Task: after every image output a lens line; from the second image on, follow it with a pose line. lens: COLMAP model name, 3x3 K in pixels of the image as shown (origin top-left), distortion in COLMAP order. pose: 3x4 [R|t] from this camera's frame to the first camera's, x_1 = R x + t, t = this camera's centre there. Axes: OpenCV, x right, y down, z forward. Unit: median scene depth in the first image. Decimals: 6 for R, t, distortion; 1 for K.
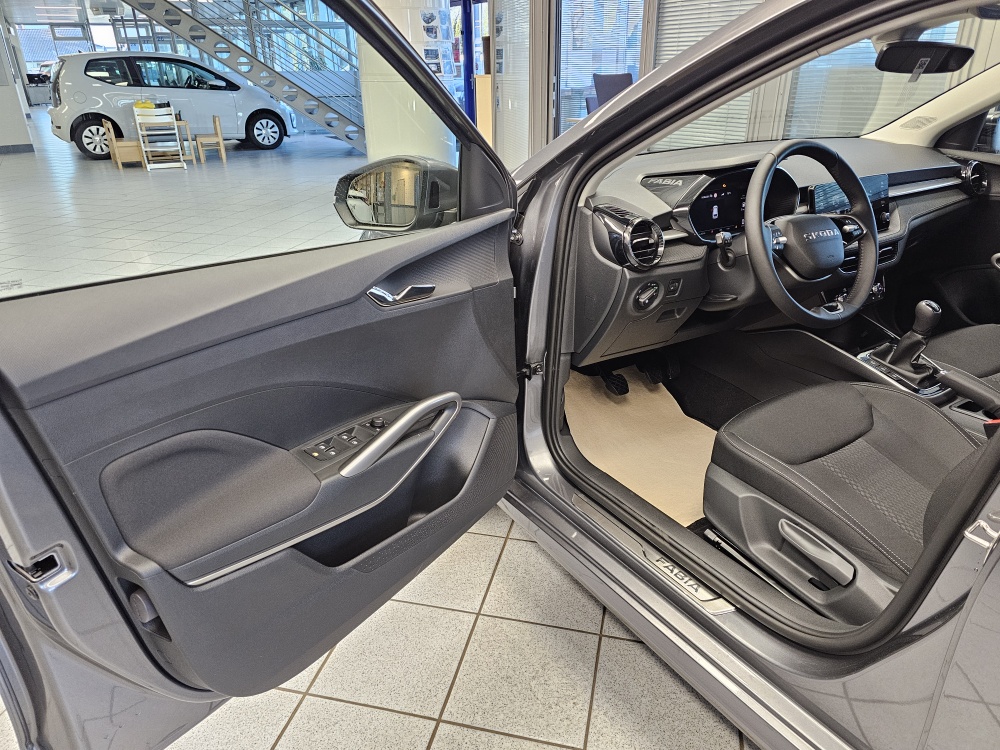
lens RADIAL K [[671.7, 0, 506.7], [0, 671.7, 395.1], [0, 0, 1]] dist [0.017824, -0.018490]
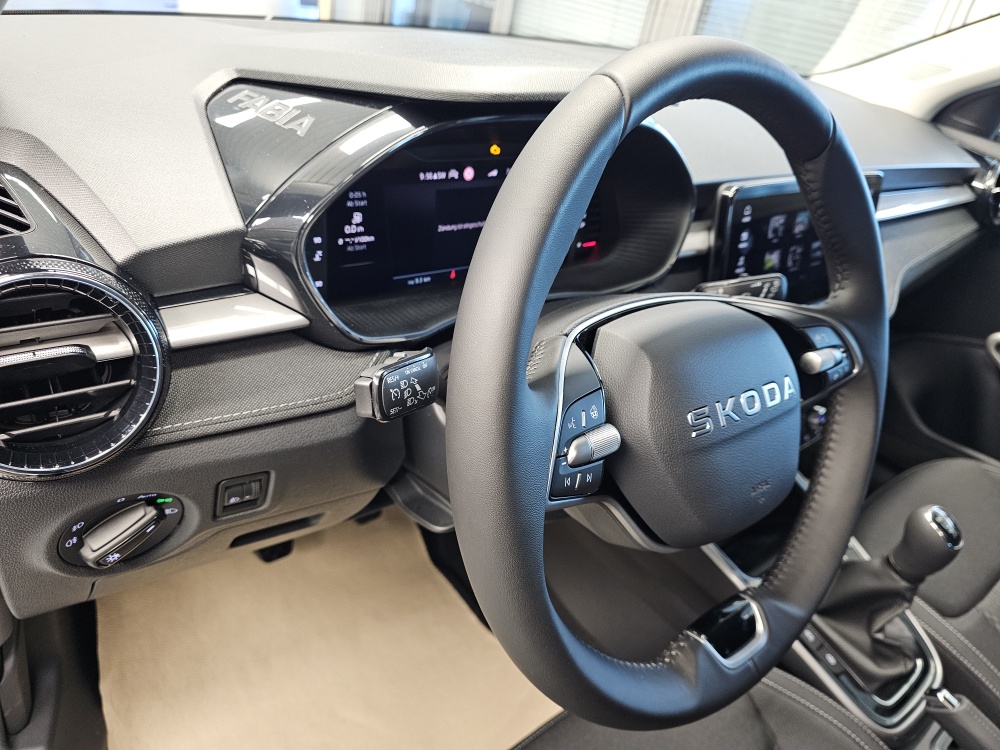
lens RADIAL K [[671.7, 0, 496.4], [0, 671.7, 373.6], [0, 0, 1]] dist [0.017824, -0.018490]
pose [[0.977809, 0.107458, 0.179841, 0.214340], [-0.128293, 0.985782, 0.108515, -0.184546], [-0.165623, -0.129180, 0.977692, 0.509782]]
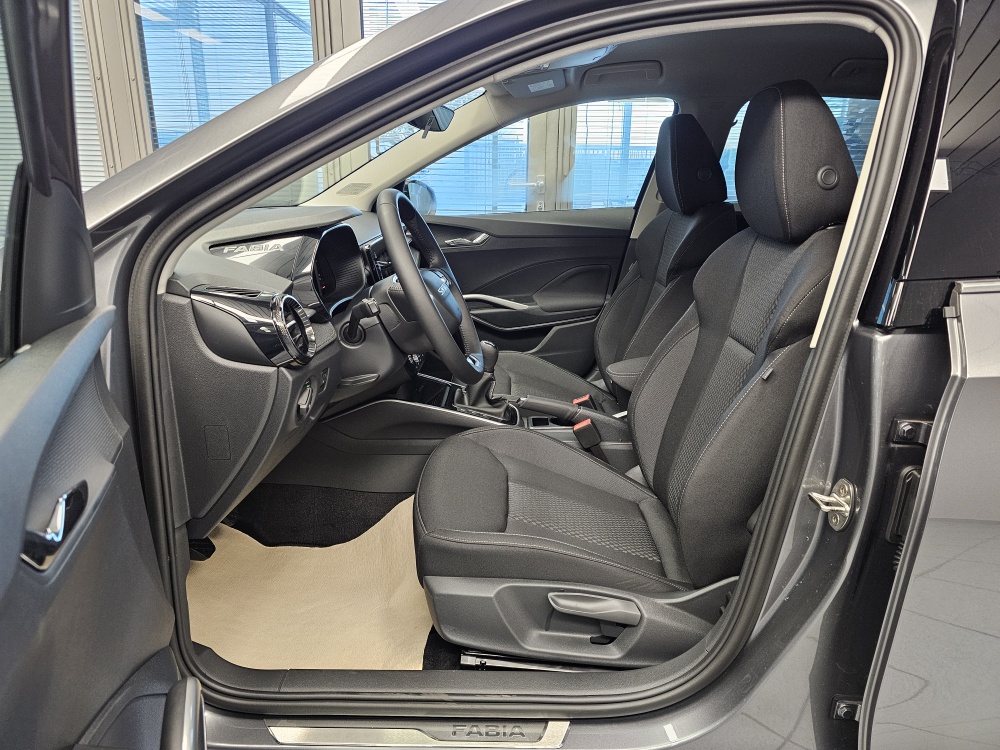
lens RADIAL K [[671.7, 0, 501.0], [0, 671.7, 375.8], [0, 0, 1]] dist [0.017824, -0.018490]
pose [[0.540613, -0.226088, 0.810322, -0.176794], [0.349018, 0.936683, 0.028493, -0.084369], [-0.765457, 0.267413, 0.585292, 0.297842]]
